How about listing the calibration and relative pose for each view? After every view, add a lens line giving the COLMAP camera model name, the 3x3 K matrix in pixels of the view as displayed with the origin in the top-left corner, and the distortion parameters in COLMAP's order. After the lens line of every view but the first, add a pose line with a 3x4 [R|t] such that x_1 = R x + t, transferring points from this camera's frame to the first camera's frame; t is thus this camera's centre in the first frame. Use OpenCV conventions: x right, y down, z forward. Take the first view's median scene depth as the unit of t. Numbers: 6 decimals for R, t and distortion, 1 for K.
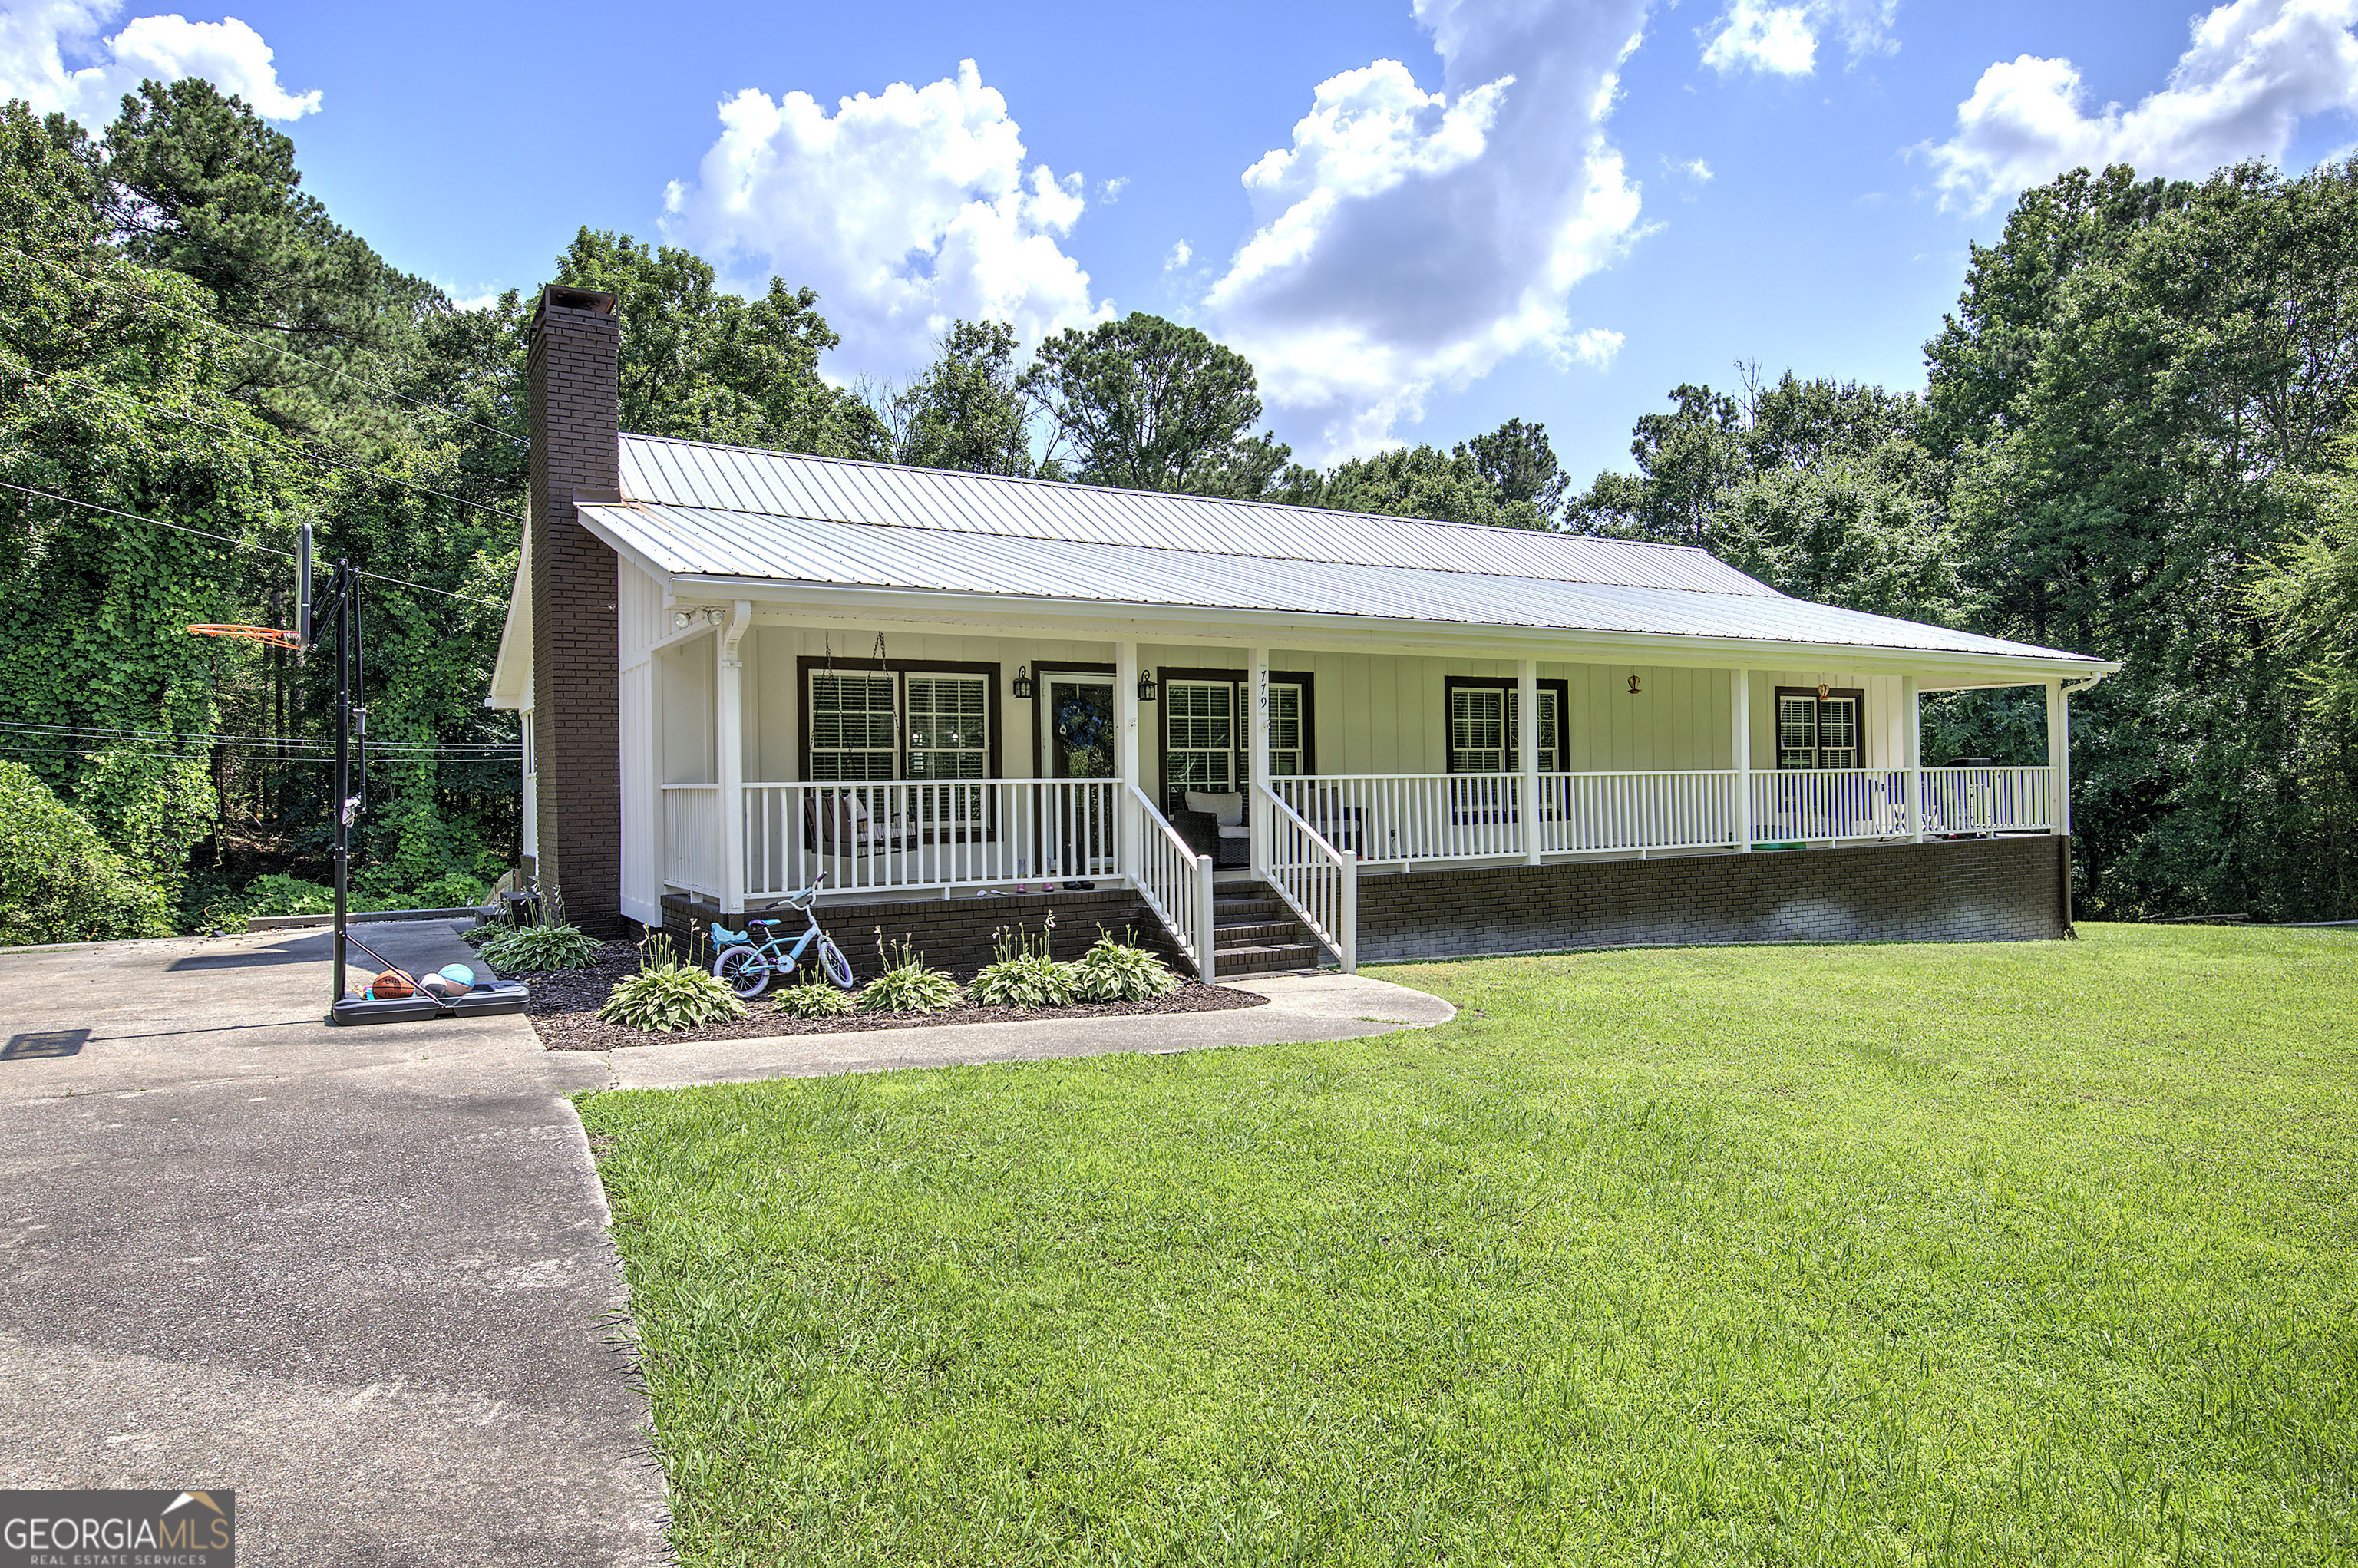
lens RADIAL K [[1432.0, 0, 1185.0], [0, 1432.0, 783.3], [0, 0, 1]] dist [0.009347, -0.007876]
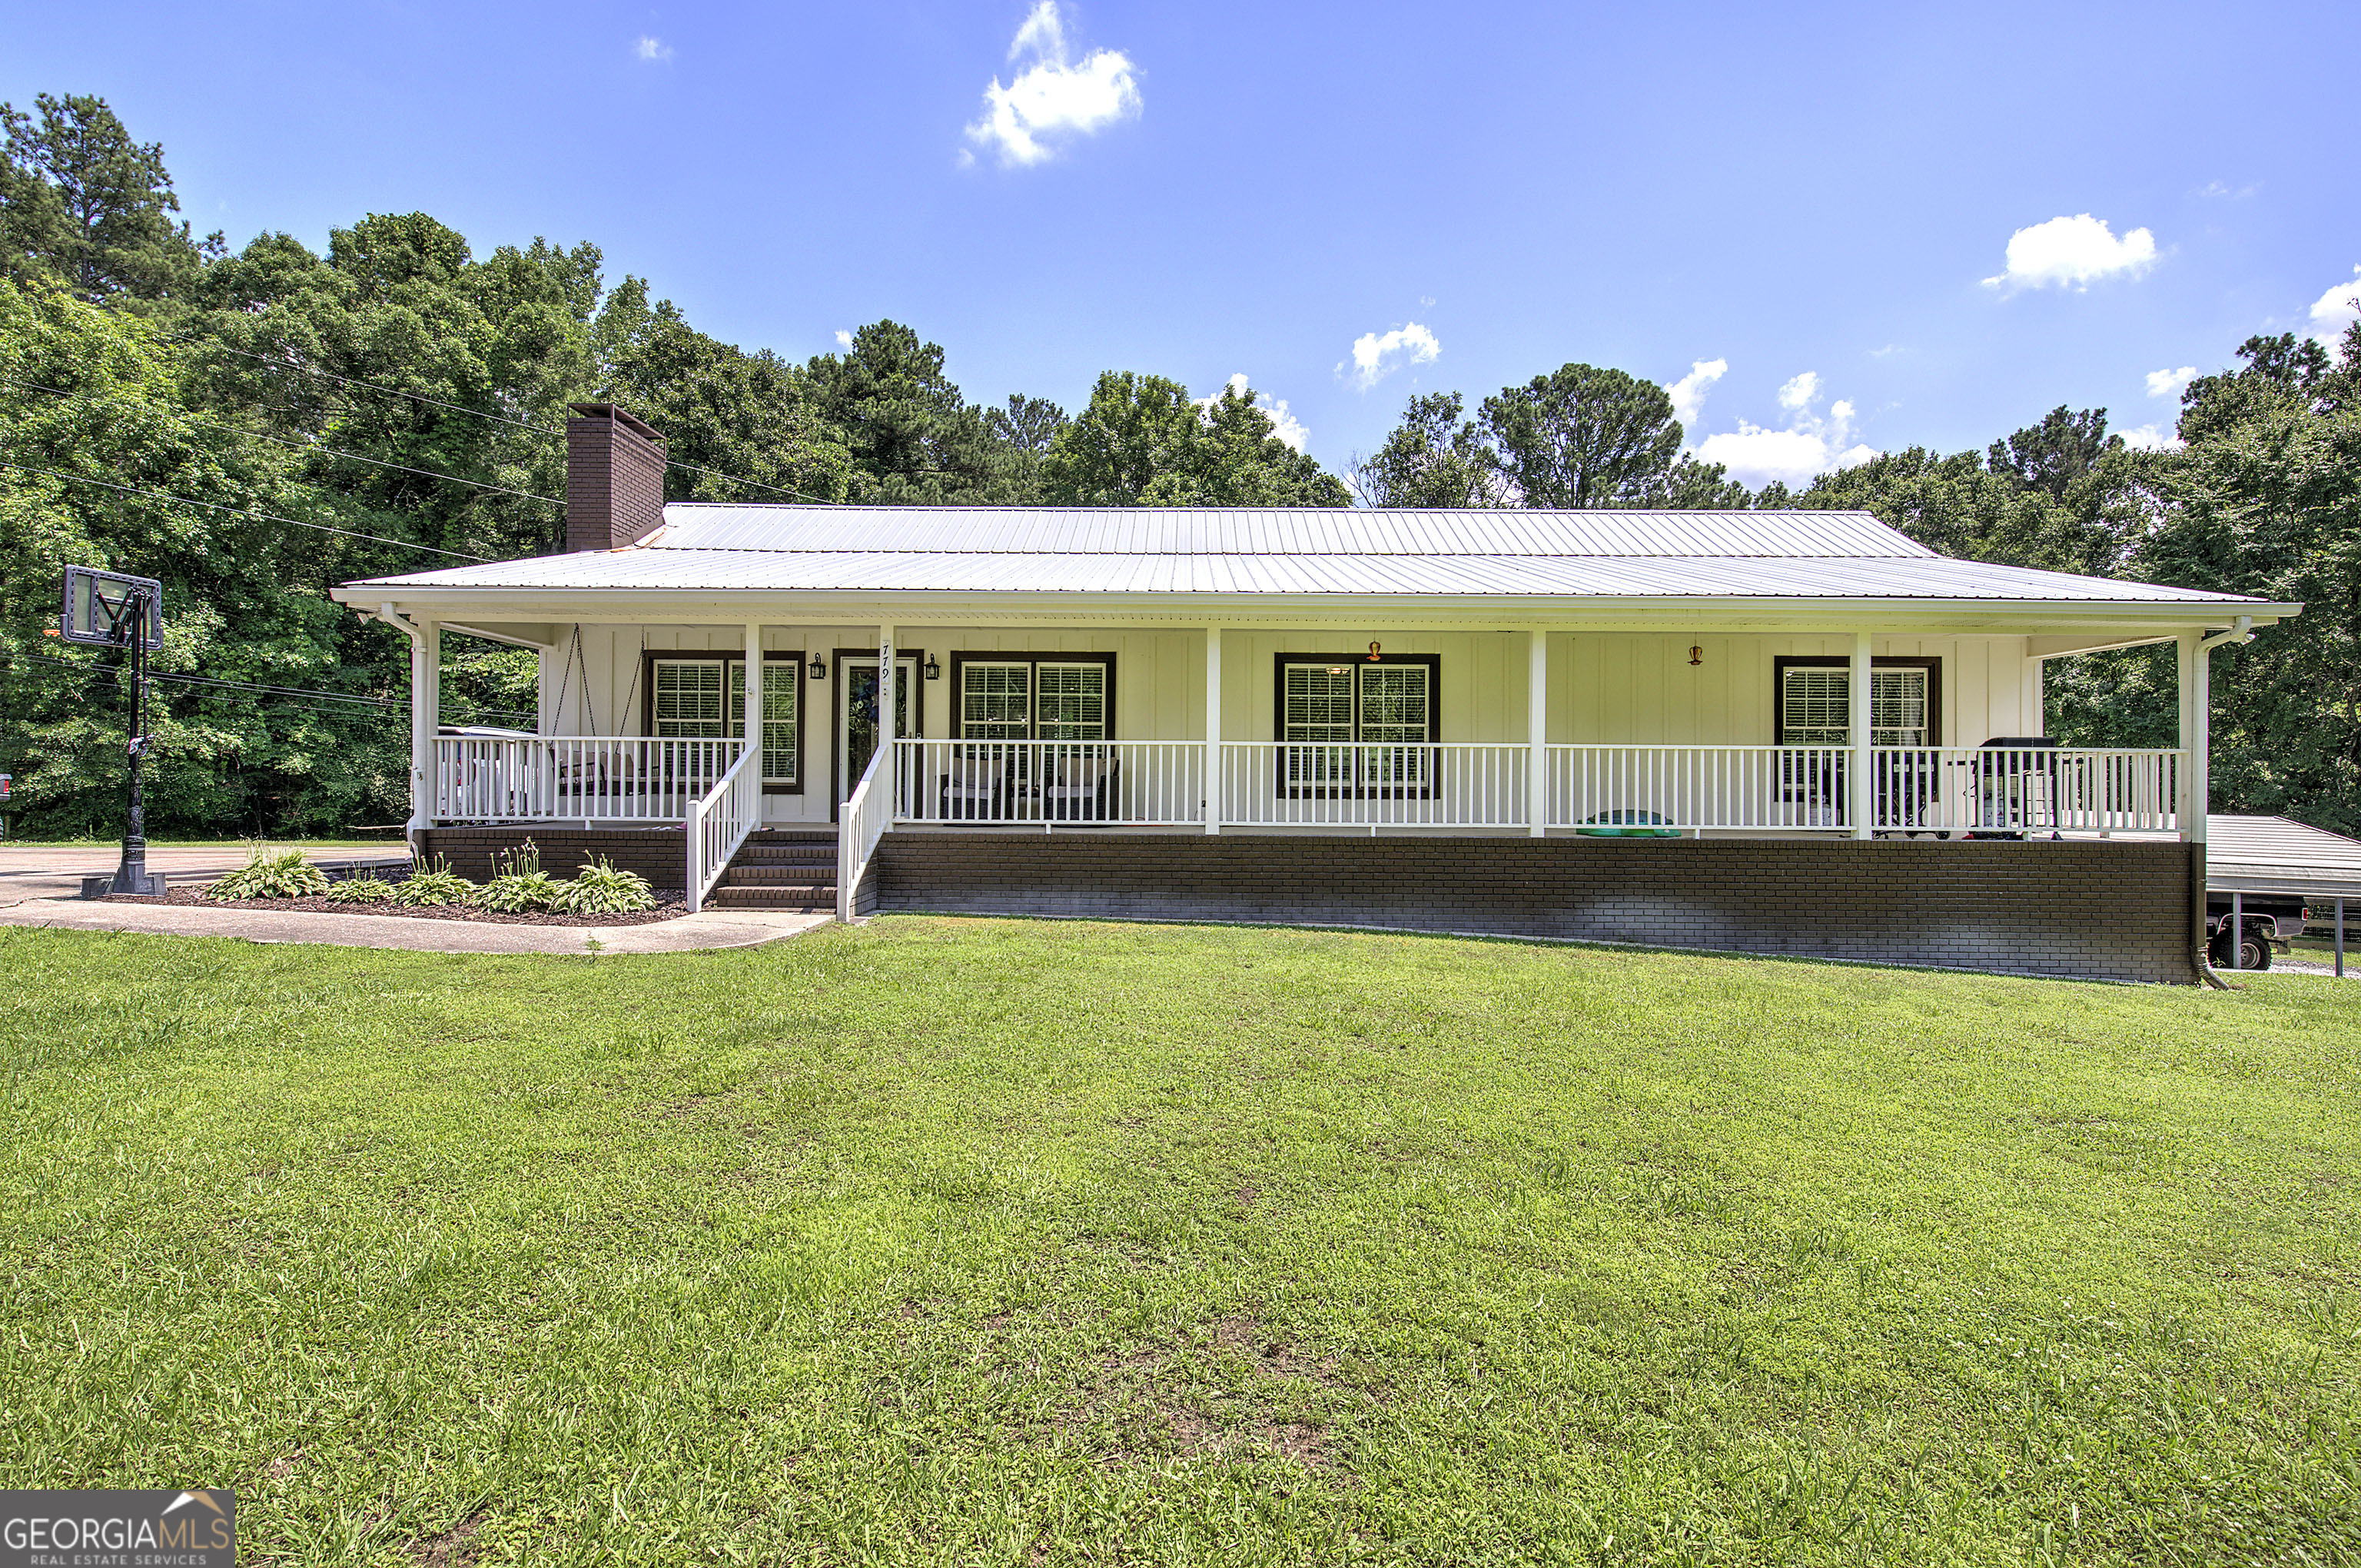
lens RADIAL K [[1111.9, 0, 1179.6], [0, 1111.9, 777.2], [0, 0, 1]] dist [0.006991, -0.004557]
pose [[0.852336, 0.017358, -0.522706, 0.278966], [-0.020126, 0.999797, 0.000384, 0.007900], [0.522607, 0.010193, 0.852513, 0.146874]]
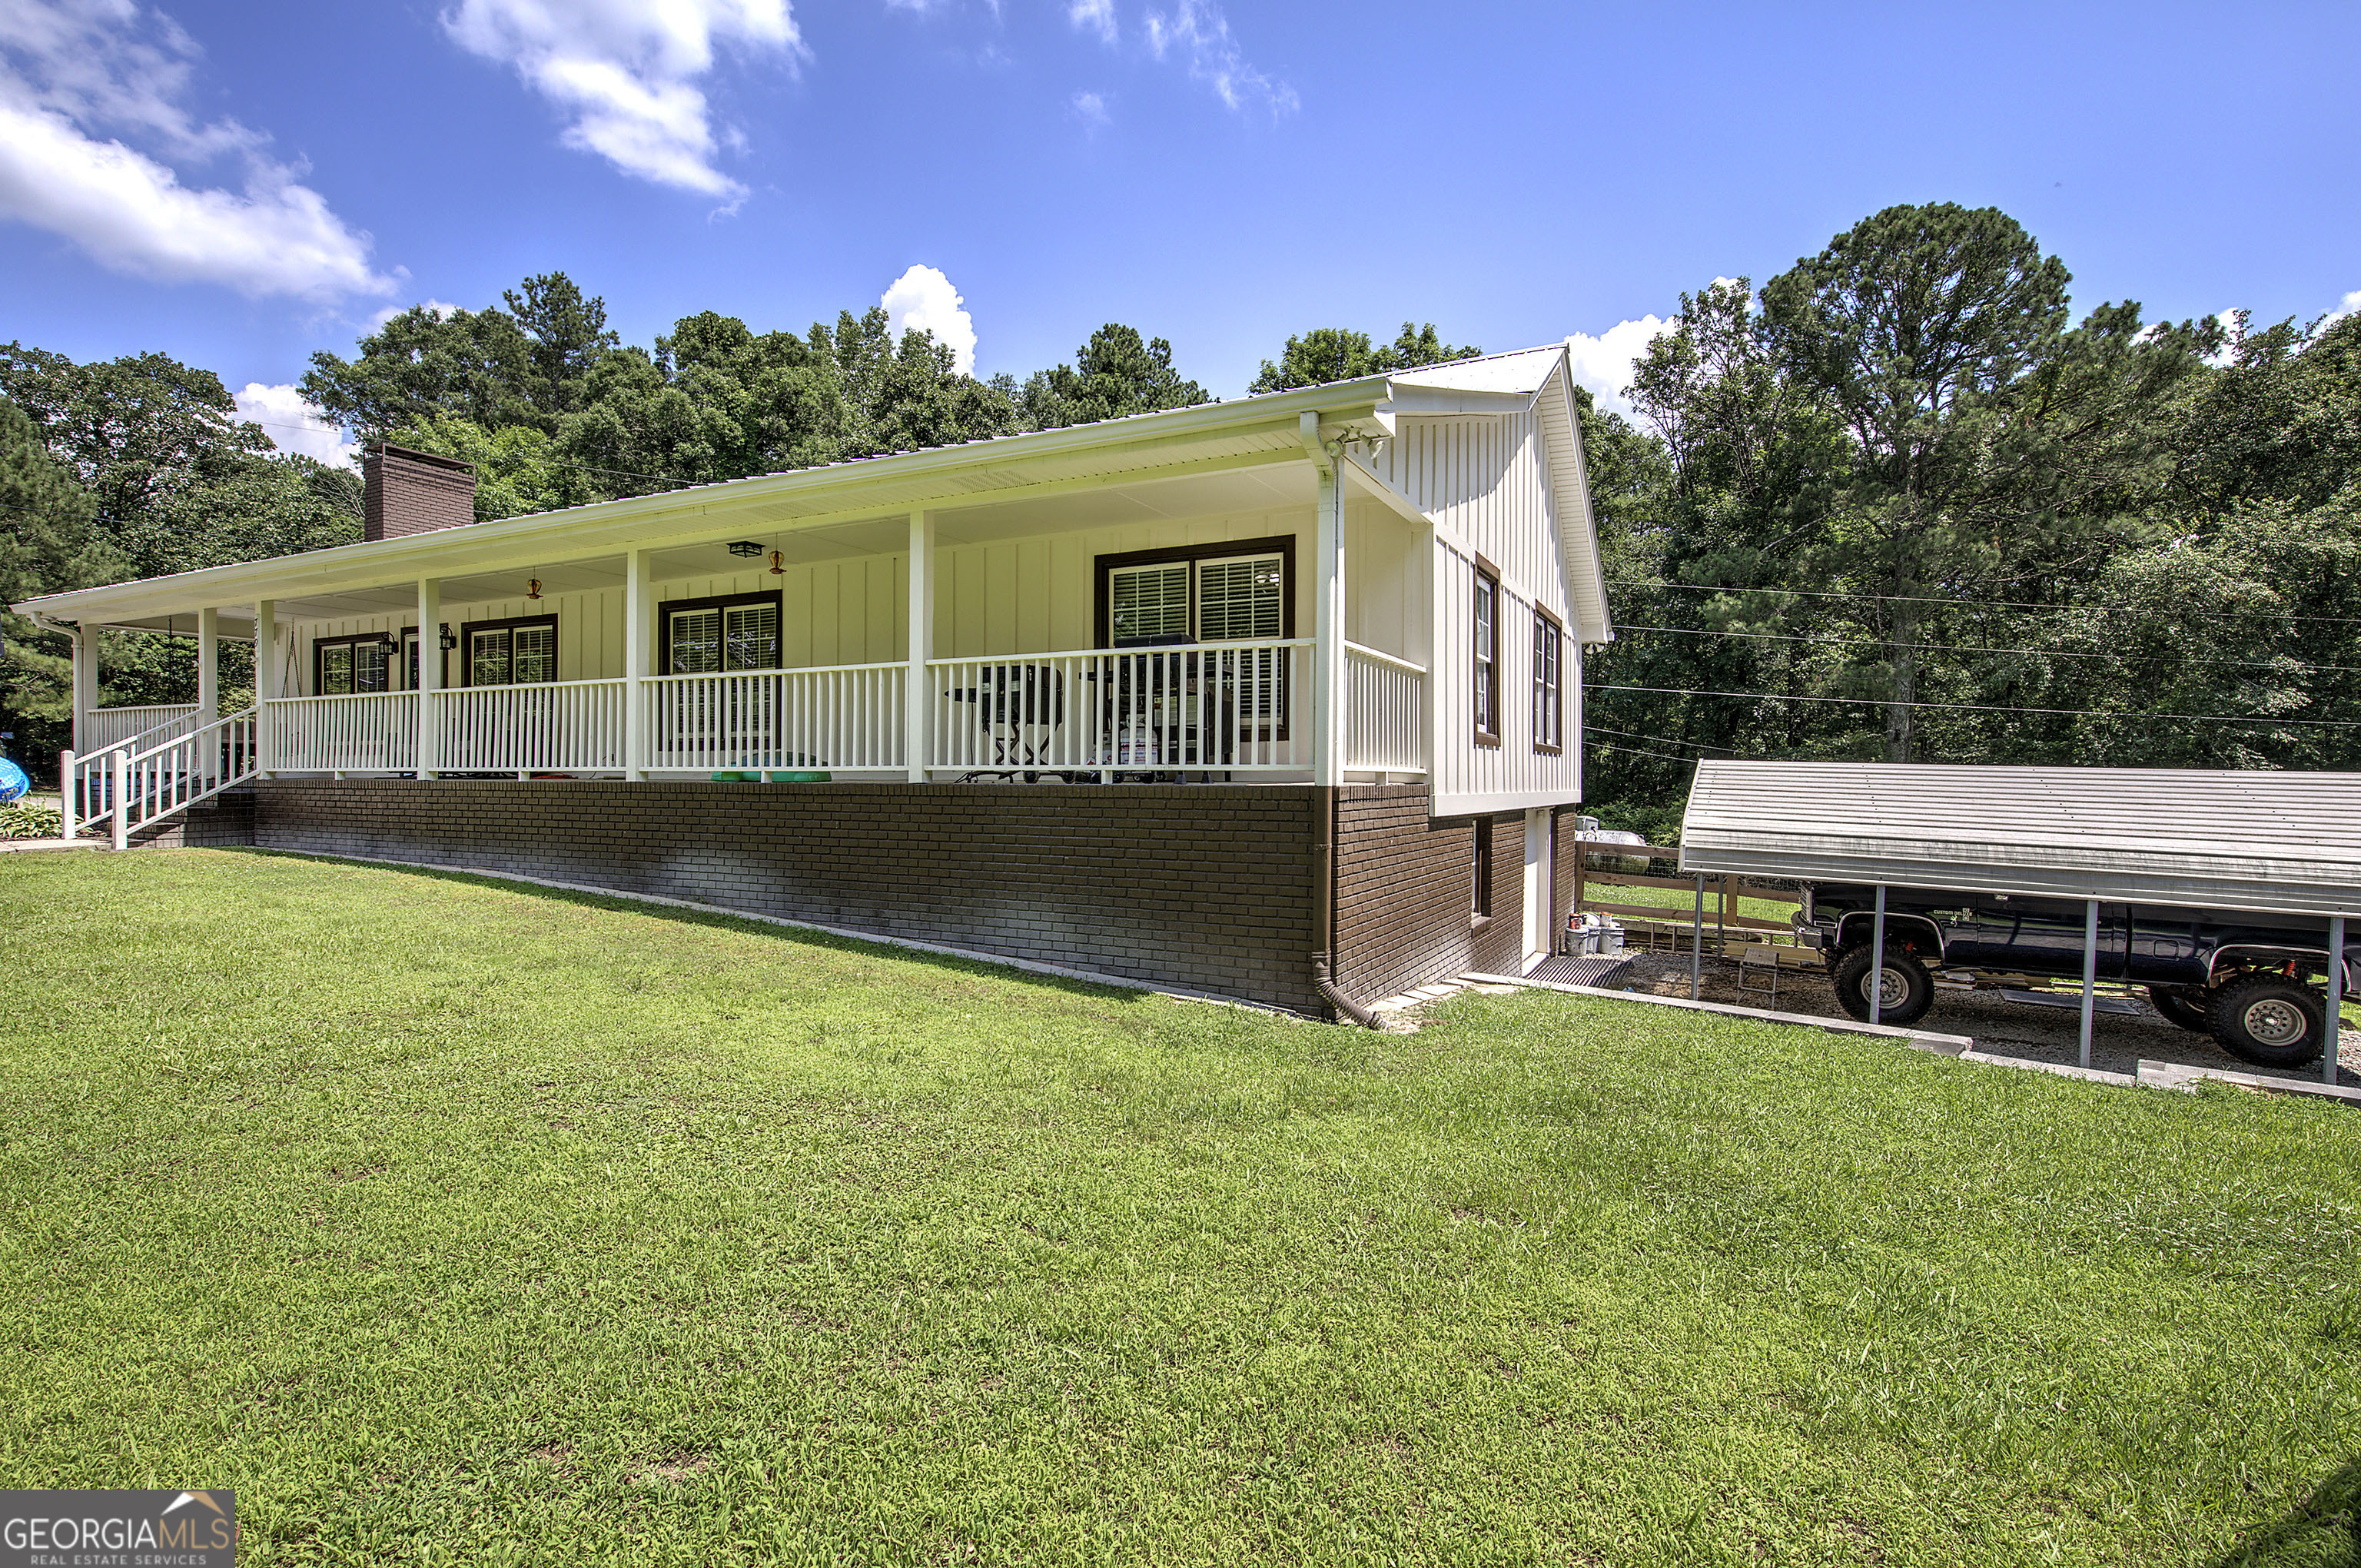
lens RADIAL K [[1111.9, 0, 1176.4], [0, 1111.9, 776.3], [0, 0, 1]] dist [0.006991, -0.004557]
pose [[0.518182, 0.014794, -0.855142, 0.532739], [-0.009654, 0.999888, 0.011448, 0.017801], [0.855216, 0.002323, 0.518267, 0.464756]]
